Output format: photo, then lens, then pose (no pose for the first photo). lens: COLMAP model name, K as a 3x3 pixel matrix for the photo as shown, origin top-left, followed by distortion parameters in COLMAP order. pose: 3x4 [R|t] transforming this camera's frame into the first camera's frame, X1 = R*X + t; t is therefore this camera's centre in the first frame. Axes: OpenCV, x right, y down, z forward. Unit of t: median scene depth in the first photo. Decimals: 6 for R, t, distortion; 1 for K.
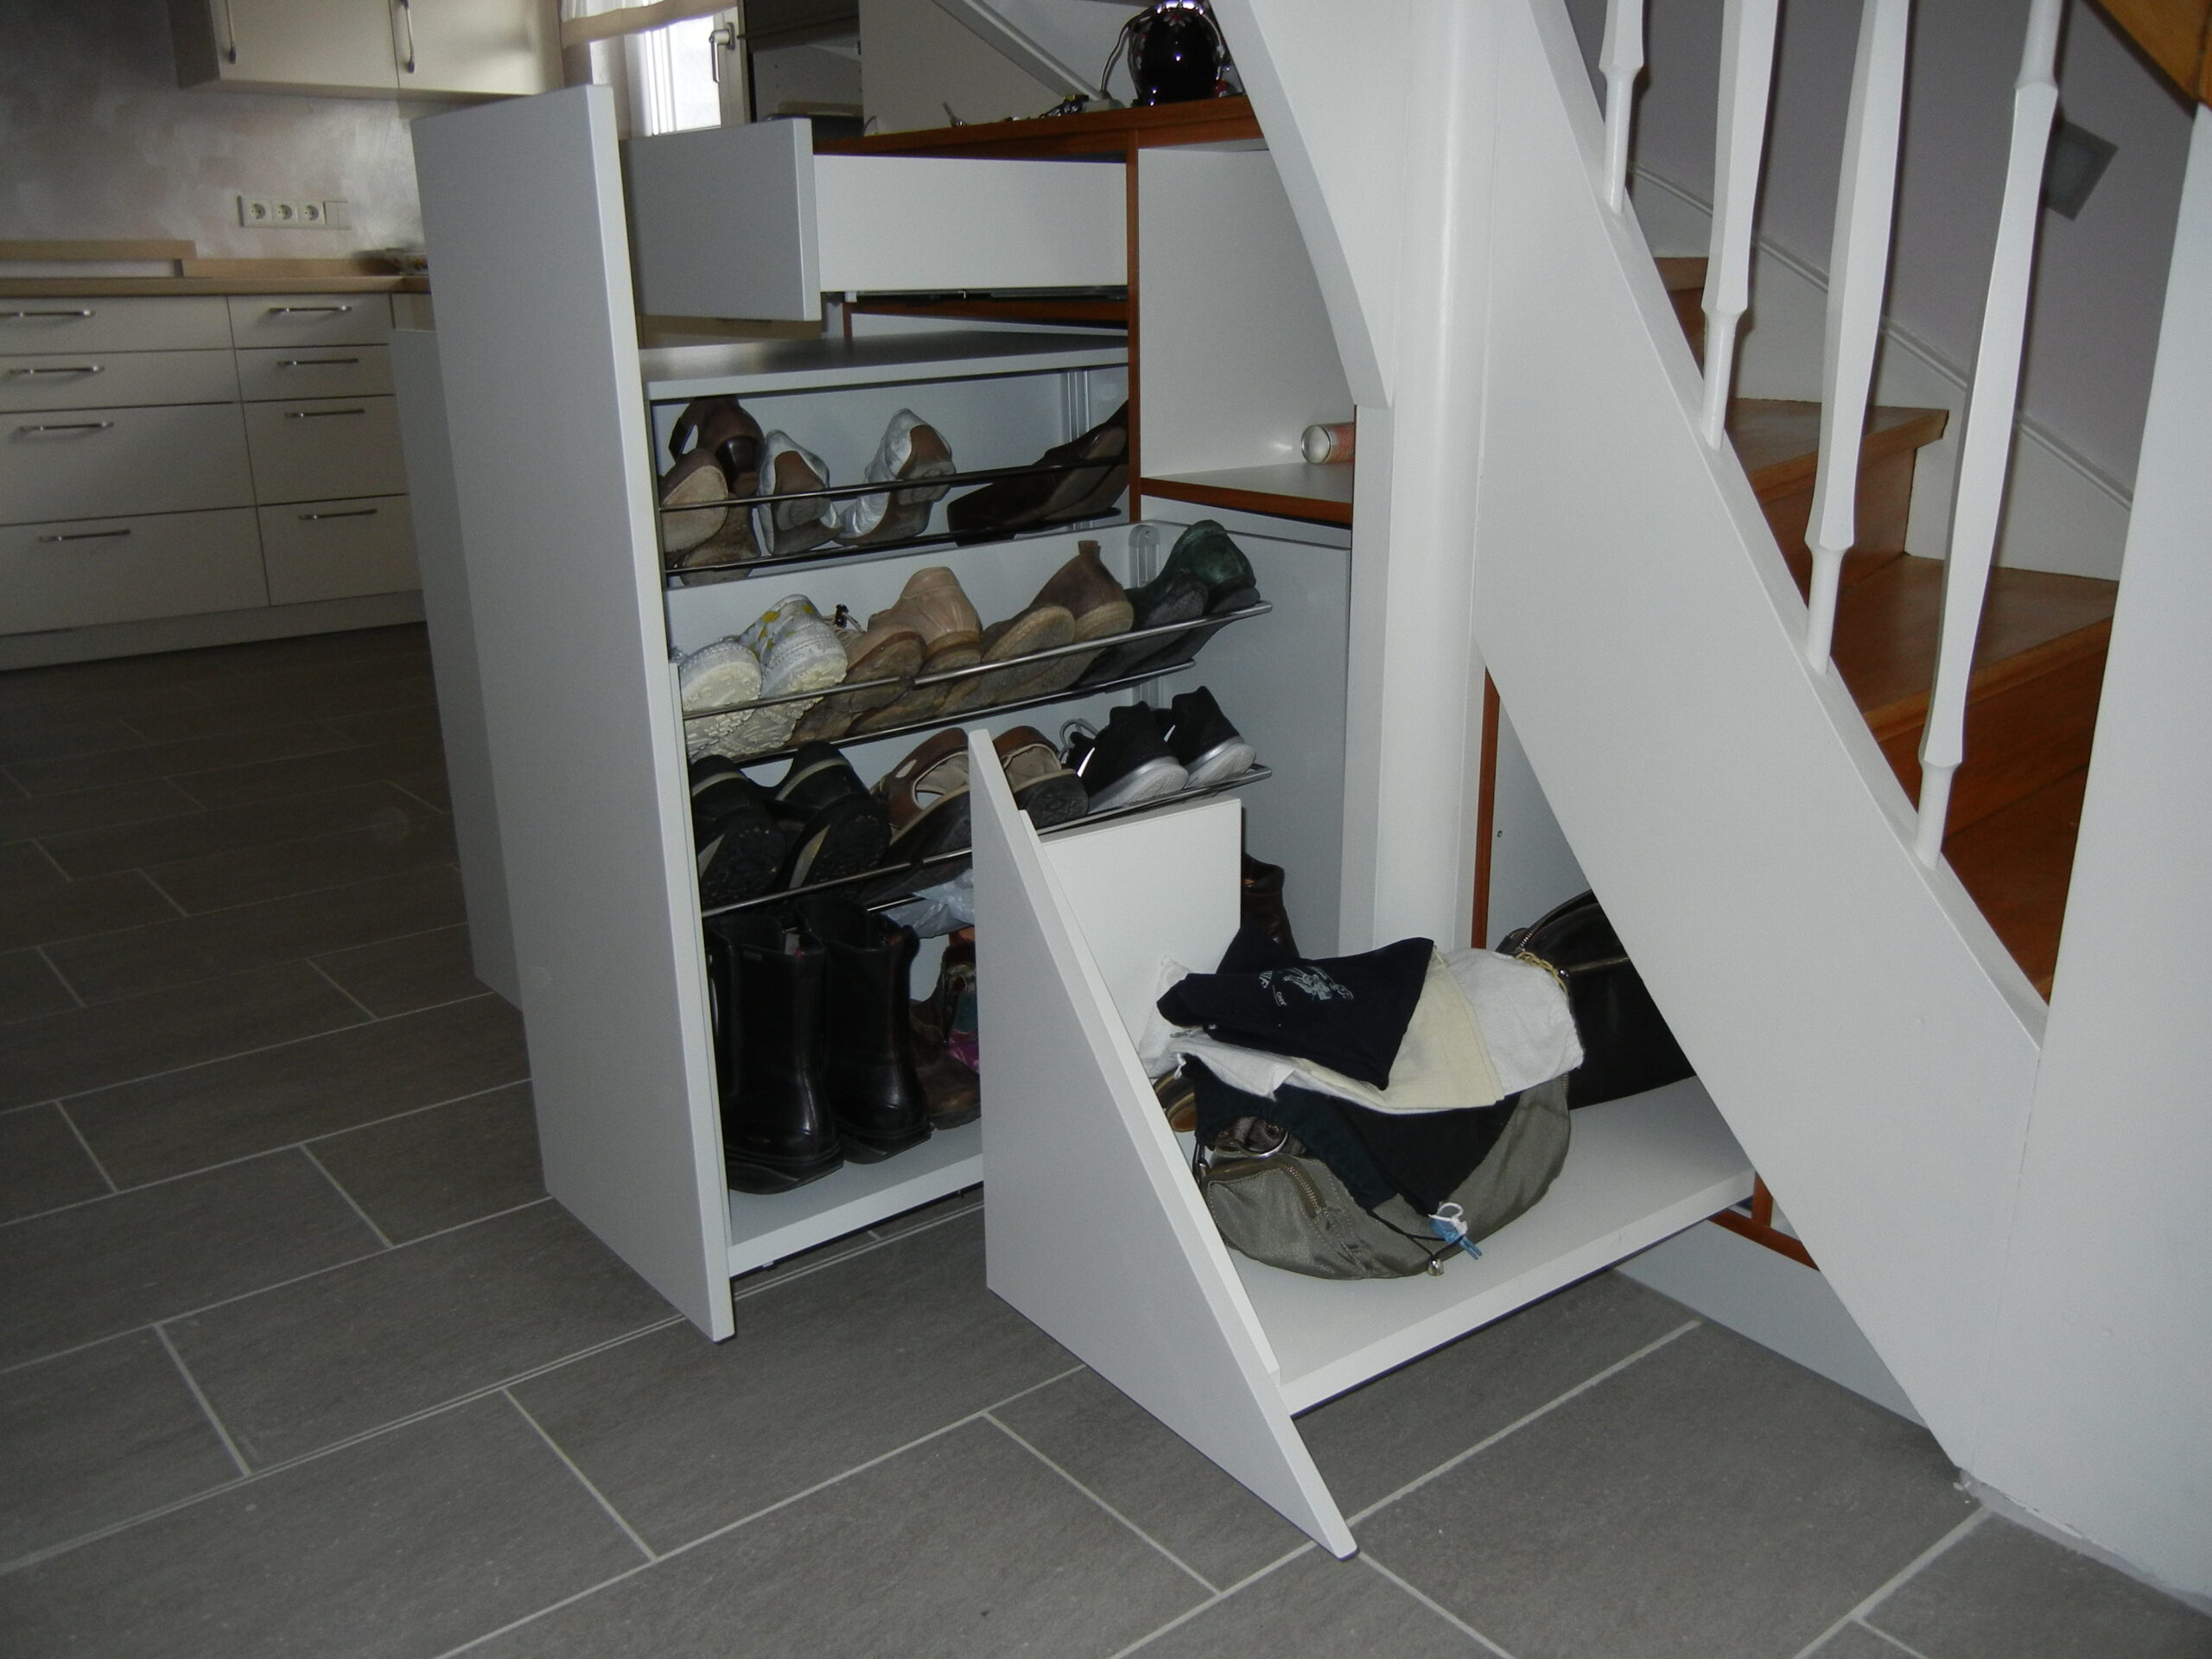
lens RADIAL K [[1879.2, 0, 1106.0], [0, 1879.2, 829.5], [0, 0, 1]] dist [-0.022632, 0.013442]
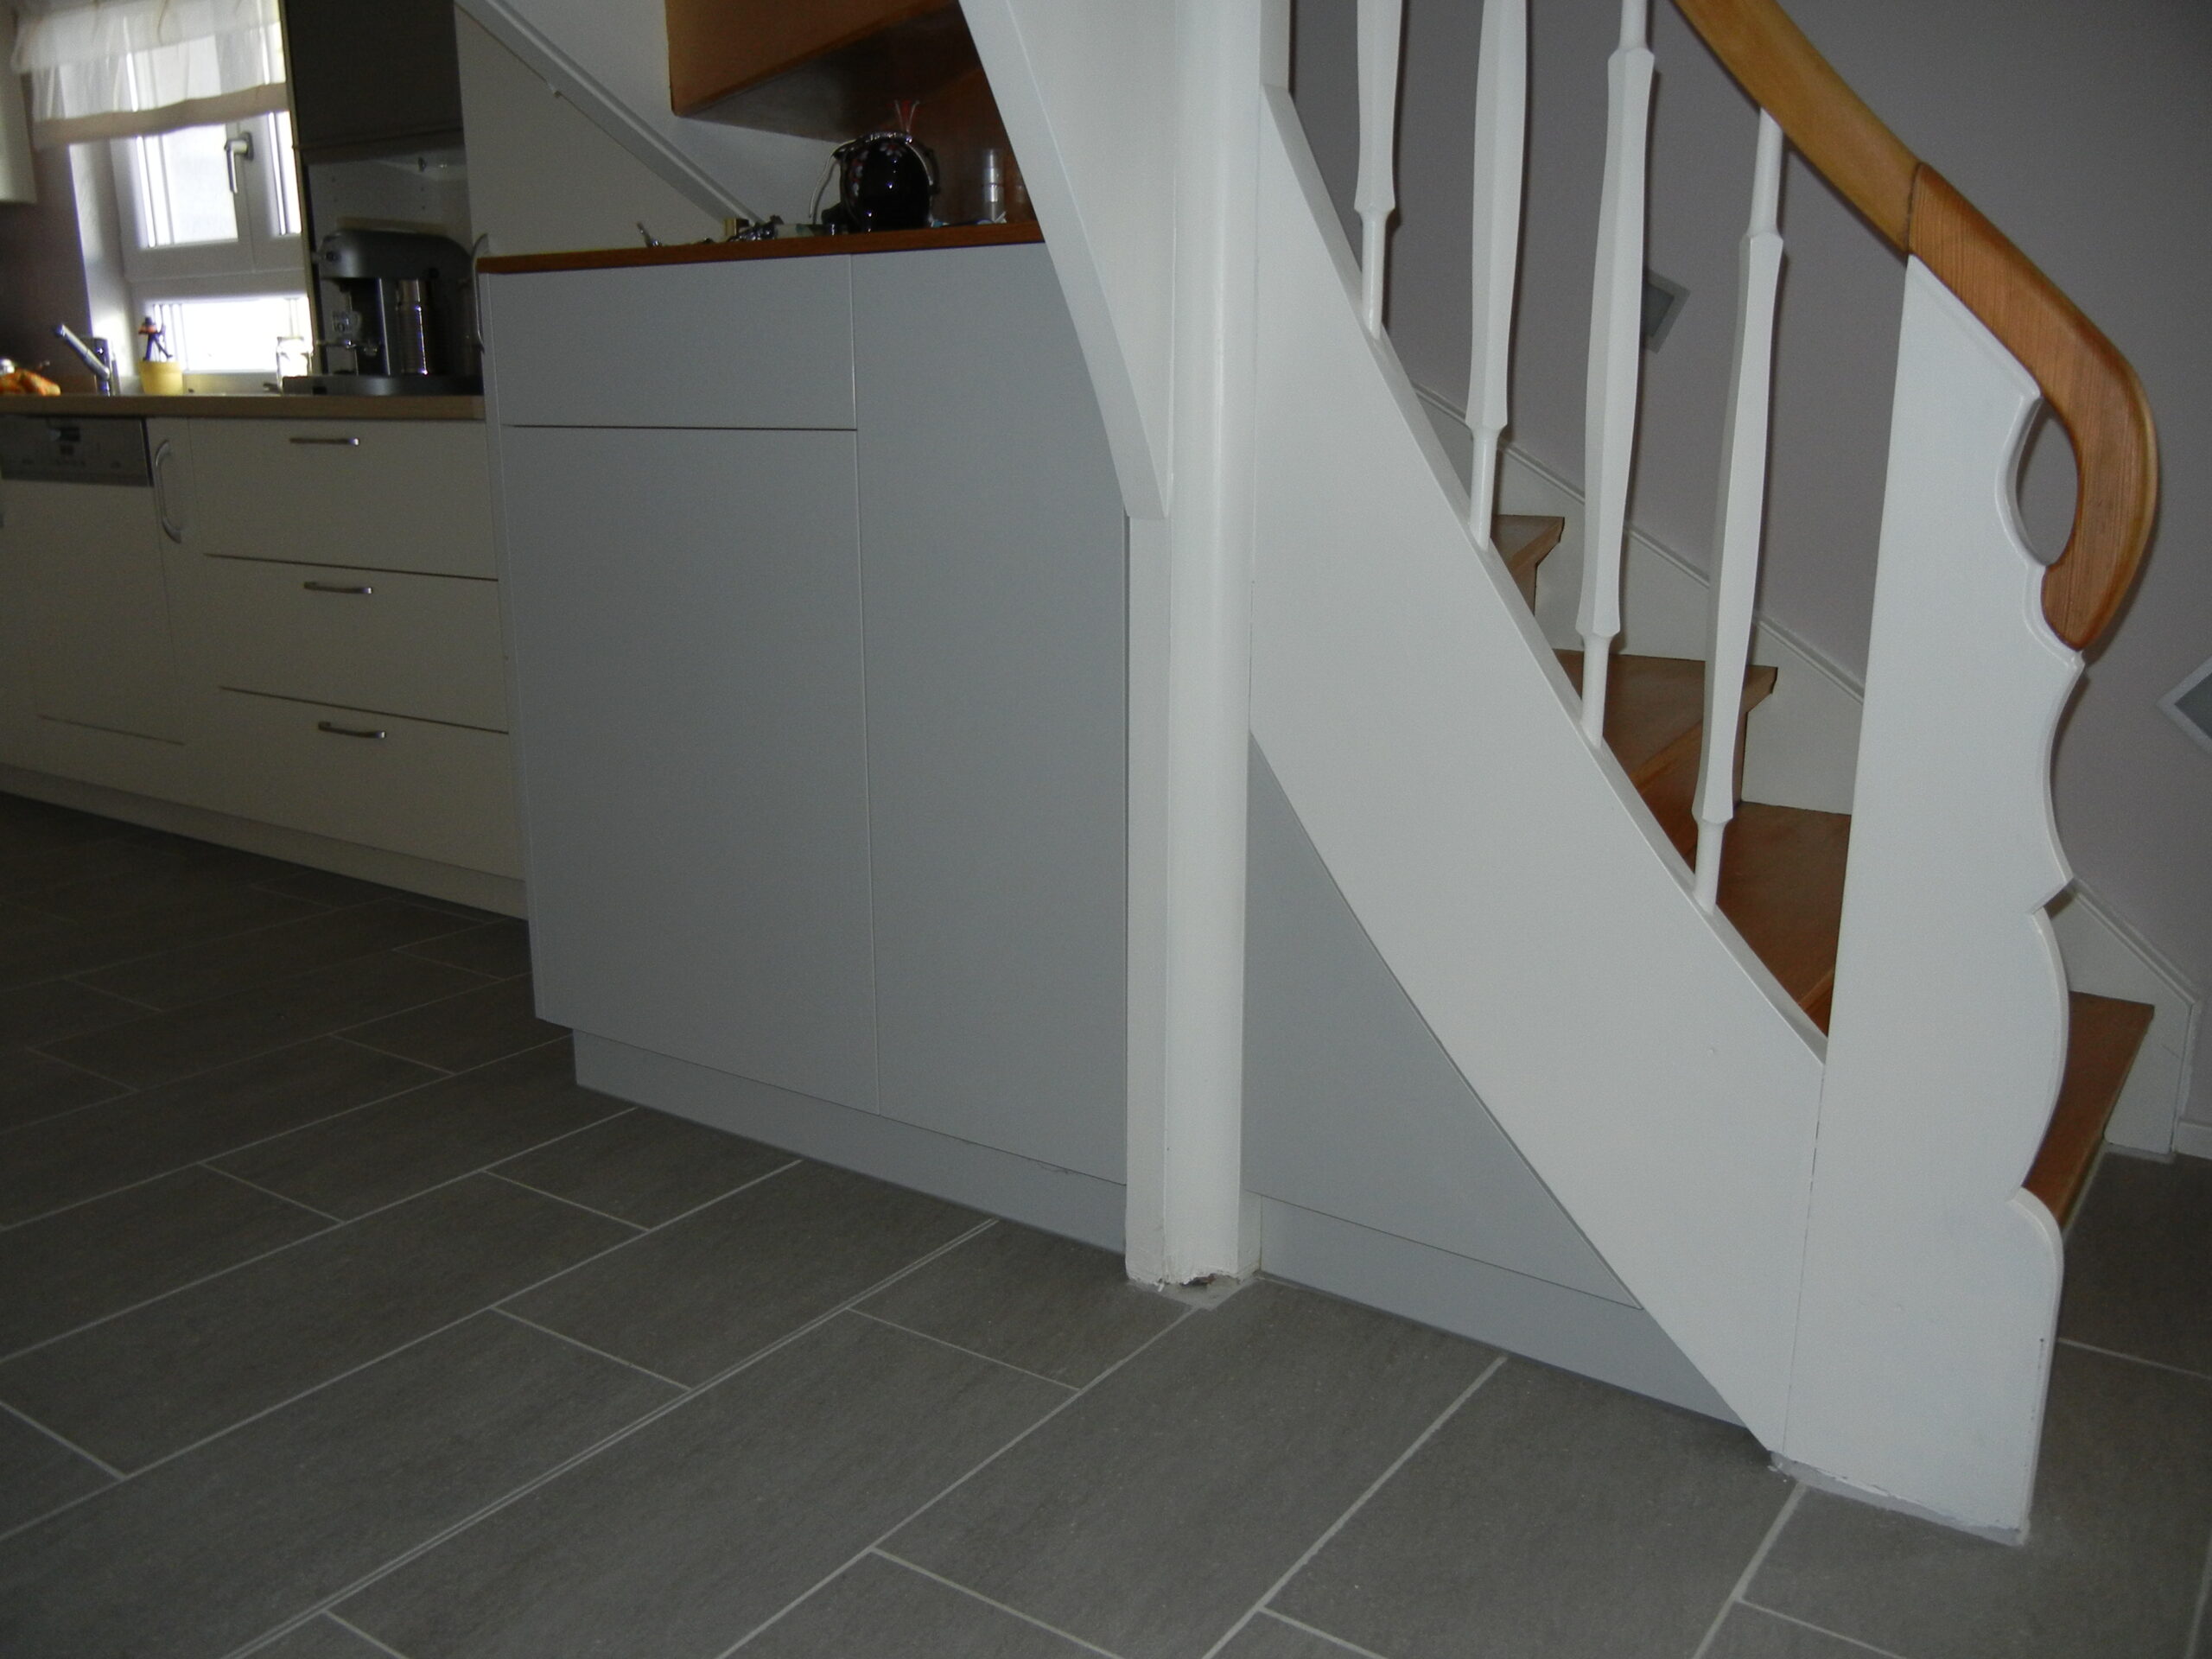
lens RADIAL K [[1879.2, 0, 1106.0], [0, 1879.2, 829.5], [0, 0, 1]] dist [-0.022632, 0.013442]
pose [[0.958698, -0.057911, 0.278469, -0.204432], [0.075505, 0.995743, -0.052867, 0.001807], [-0.274222, 0.071709, 0.958989, 0.013878]]
